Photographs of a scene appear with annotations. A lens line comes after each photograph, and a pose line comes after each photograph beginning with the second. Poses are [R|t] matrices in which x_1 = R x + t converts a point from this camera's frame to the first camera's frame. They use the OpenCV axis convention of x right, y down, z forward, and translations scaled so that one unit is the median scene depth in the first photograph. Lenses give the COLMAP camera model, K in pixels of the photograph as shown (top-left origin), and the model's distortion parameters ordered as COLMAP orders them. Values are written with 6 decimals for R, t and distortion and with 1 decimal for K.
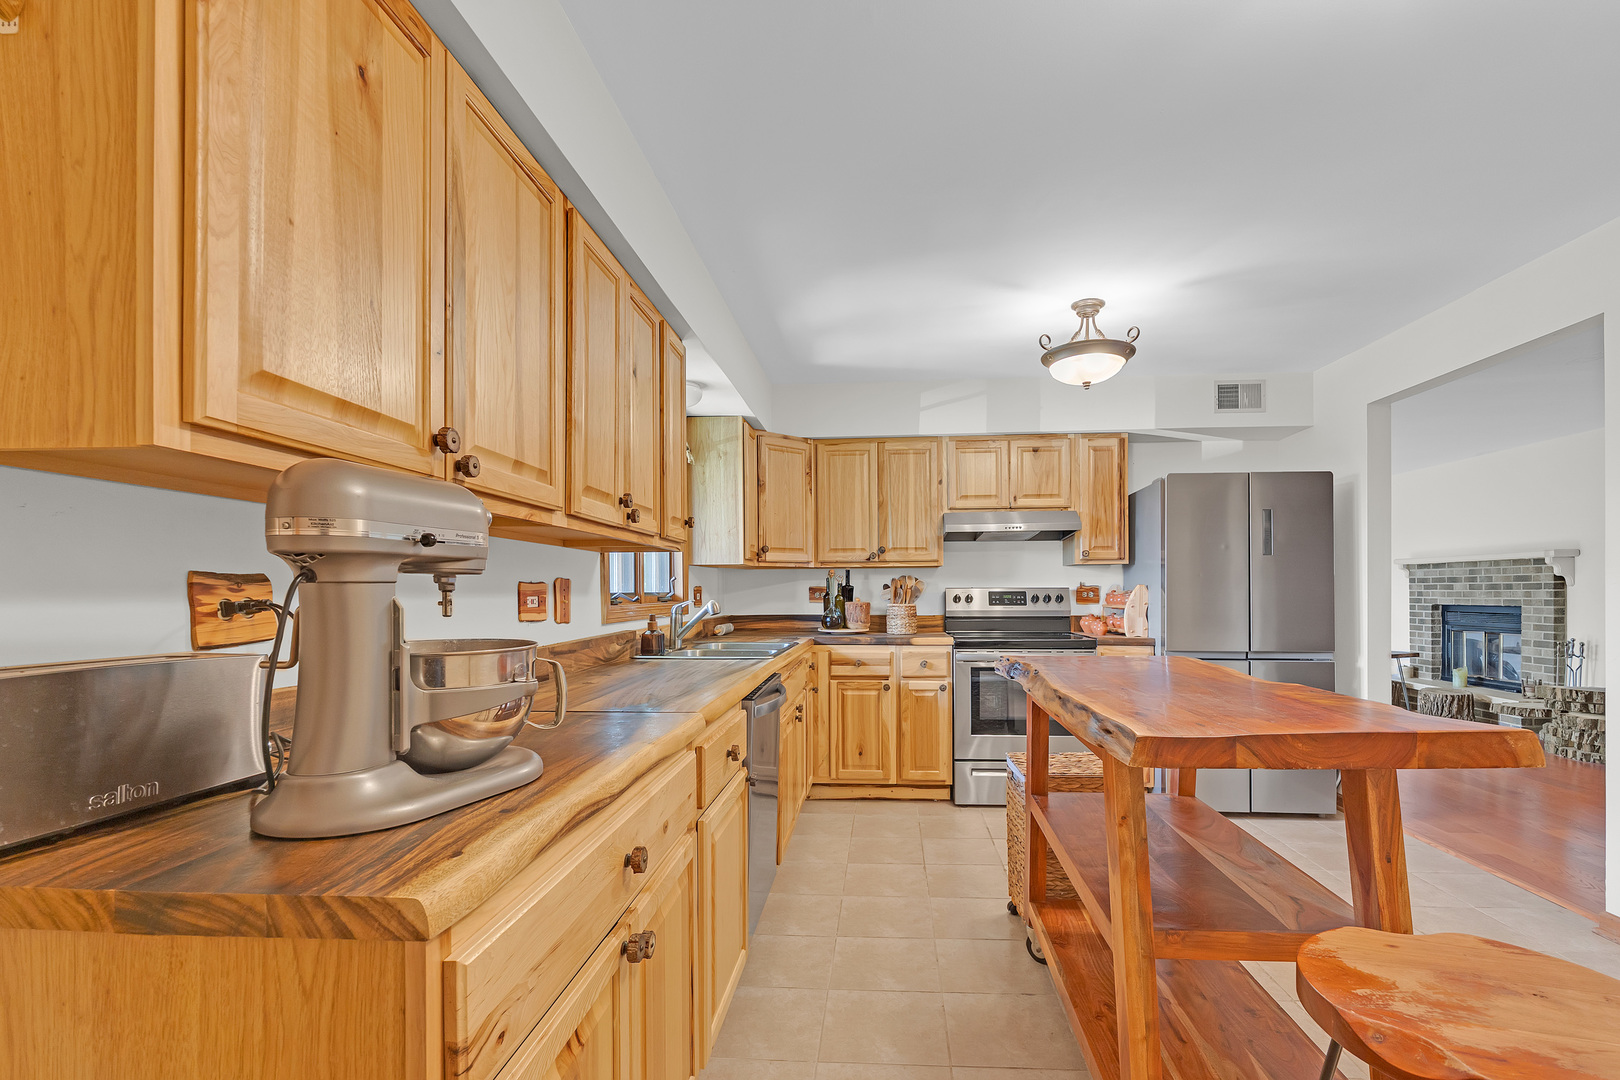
lens RADIAL K [[739.1, 0, 824.3], [0, 739.1, 588.0], [0, 0, 1]] dist [-0.005781, 0.001321]
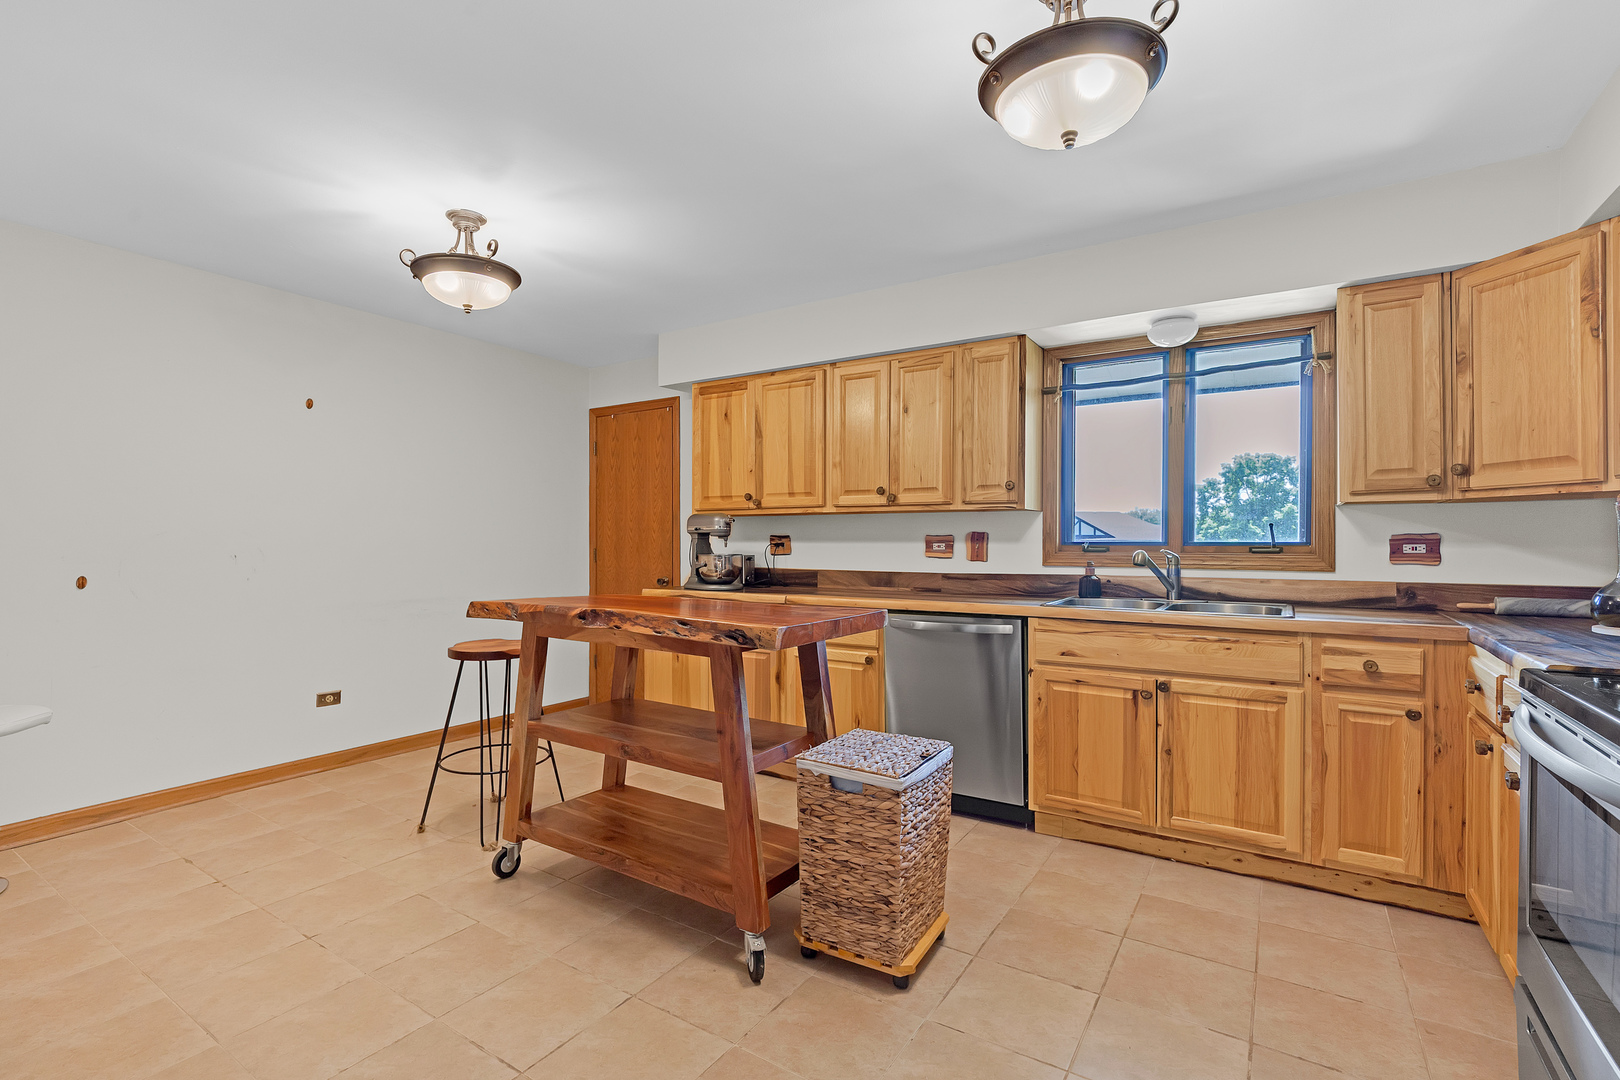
lens RADIAL K [[739.1, 0, 789.4], [0, 739.1, 542.7], [0, 0, 1]] dist [-0.005781, 0.001321]
pose [[-0.497122, 0.006831, -0.867654, 0.672830], [0.005759, 0.999973, 0.004573, -0.000202], [0.867662, -0.002724, -0.497147, 0.808712]]
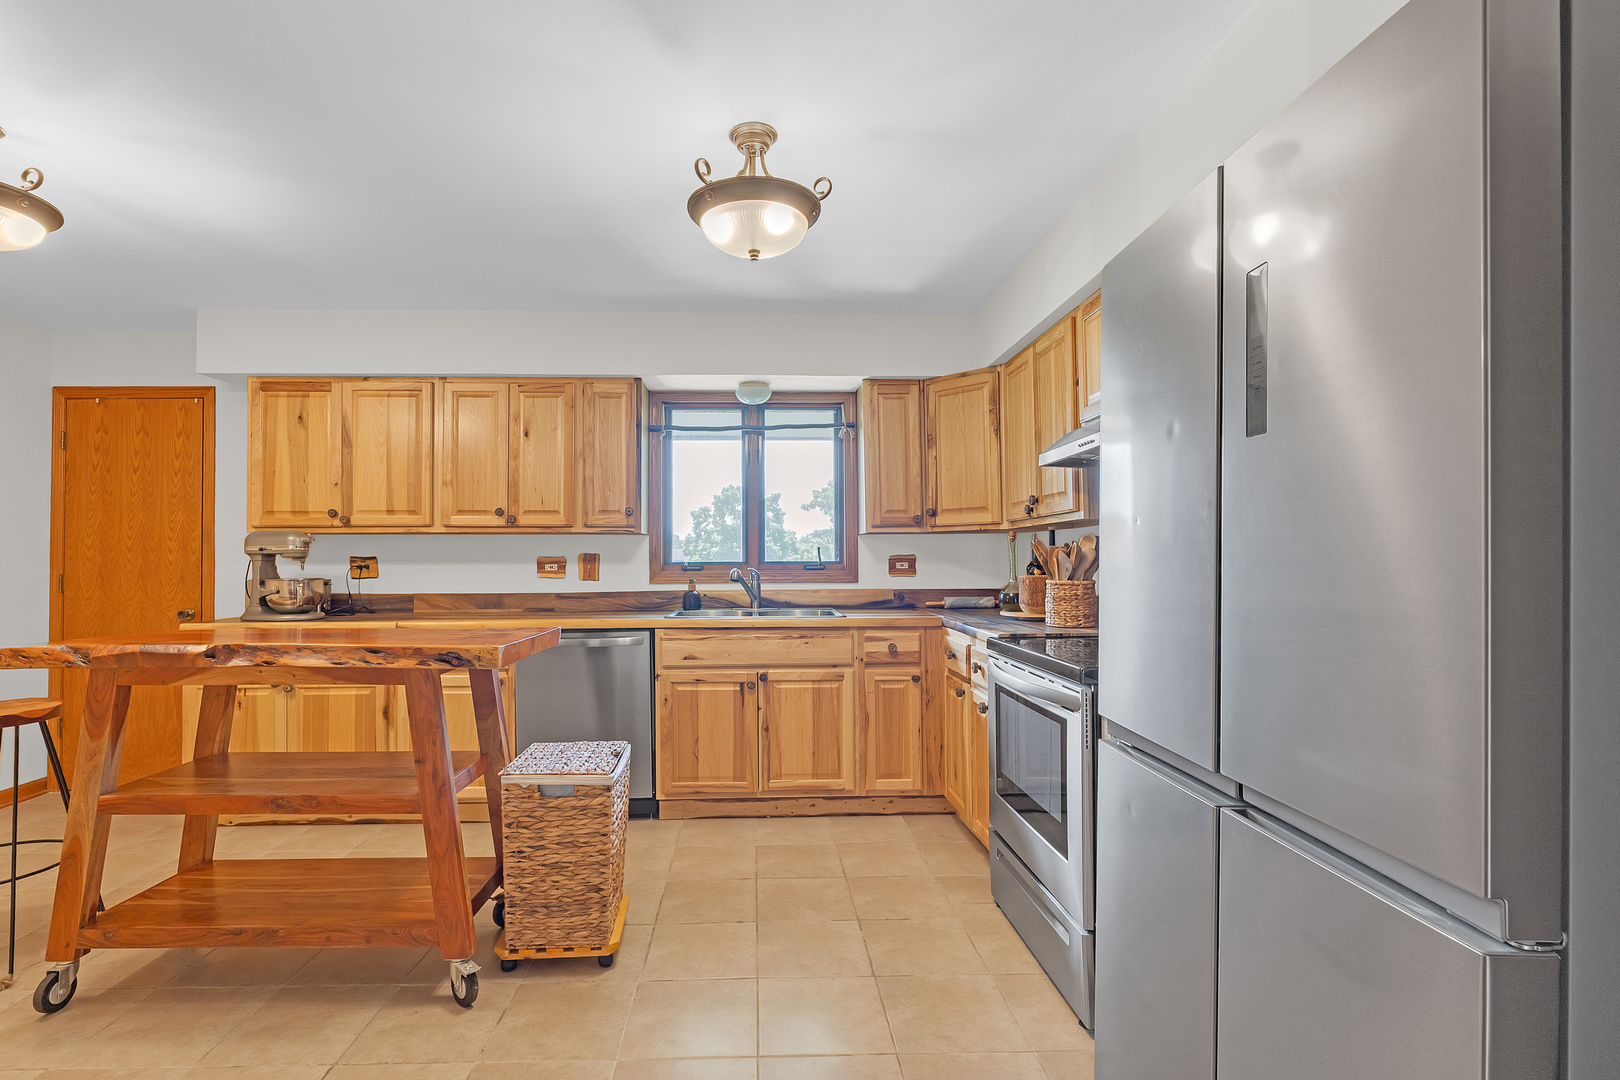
lens RADIAL K [[739.1, 0, 783.7], [0, 739.1, 538.8], [0, 0, 1]] dist [-0.005781, 0.001321]
pose [[0.094743, -0.024500, -0.995200, 0.758869], [0.008428, 0.999681, -0.023808, -0.001565], [0.995466, -0.006132, 0.094919, 0.721887]]
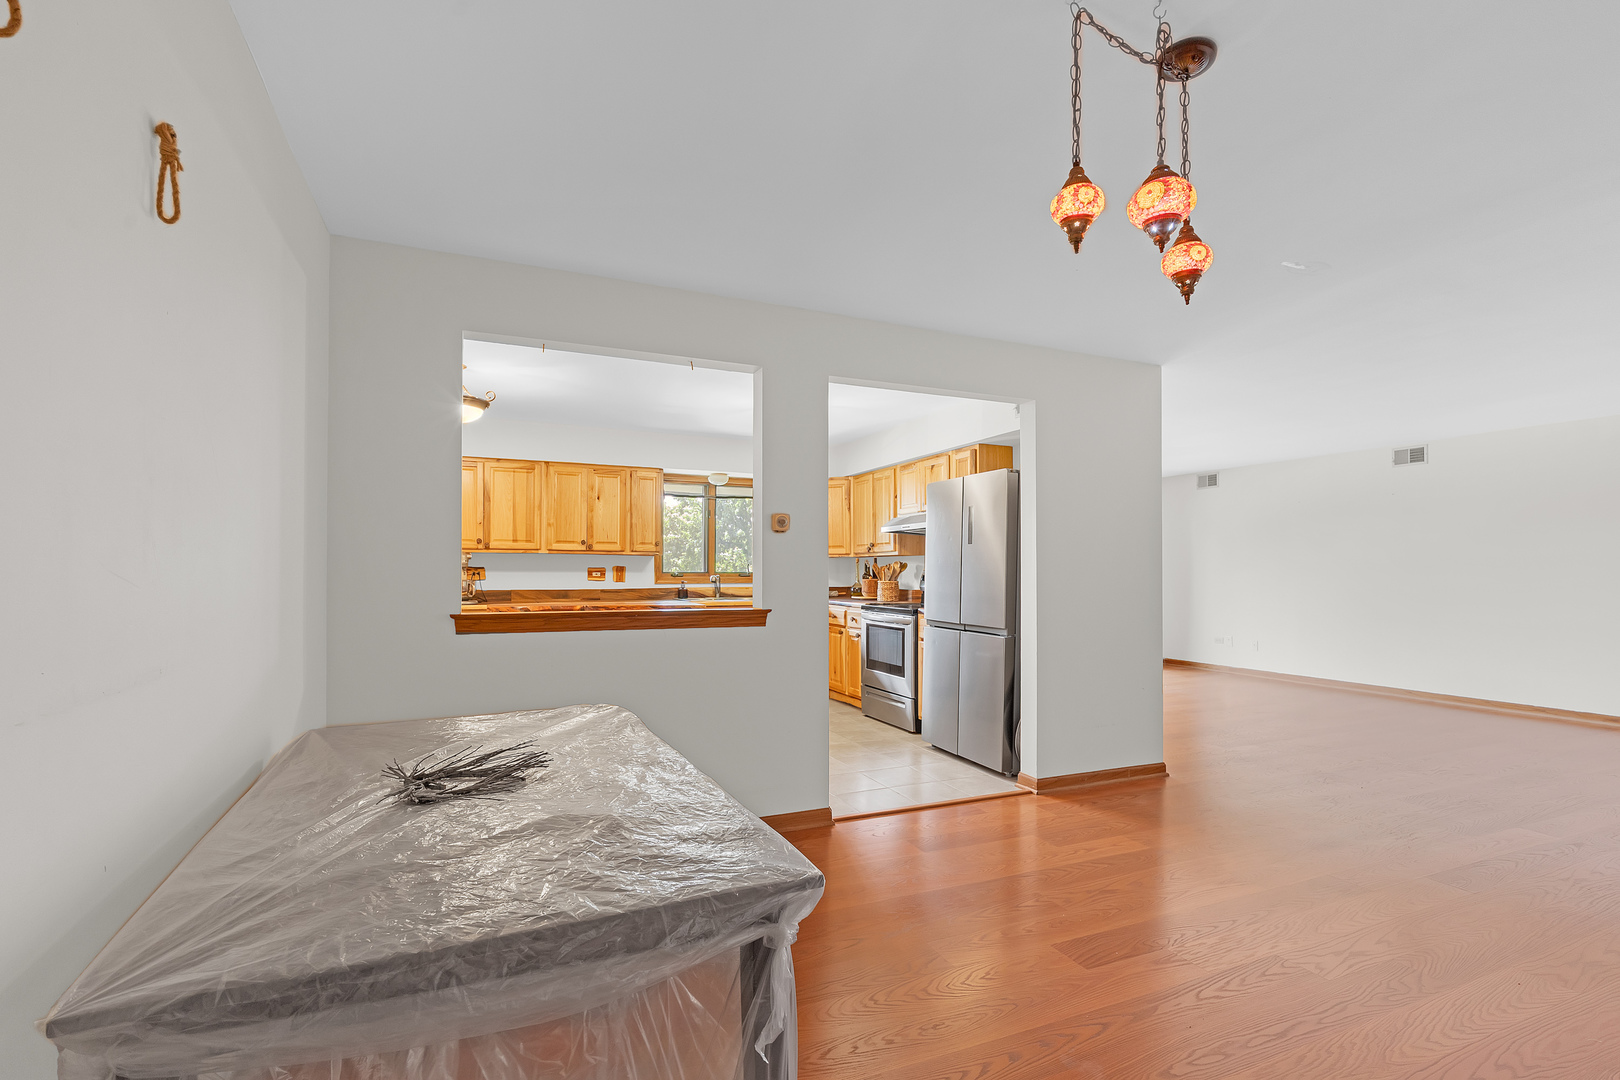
lens RADIAL K [[726.6, 0, 781.2], [0, 726.6, 564.2], [0, 0, 1]] dist [-0.014847, 0.000763]
pose [[0.442418, -0.000861, -0.896809, 1.360285], [-0.001622, 0.999997, -0.001760, -0.009776], [0.896808, 0.002234, 0.442415, 0.184884]]
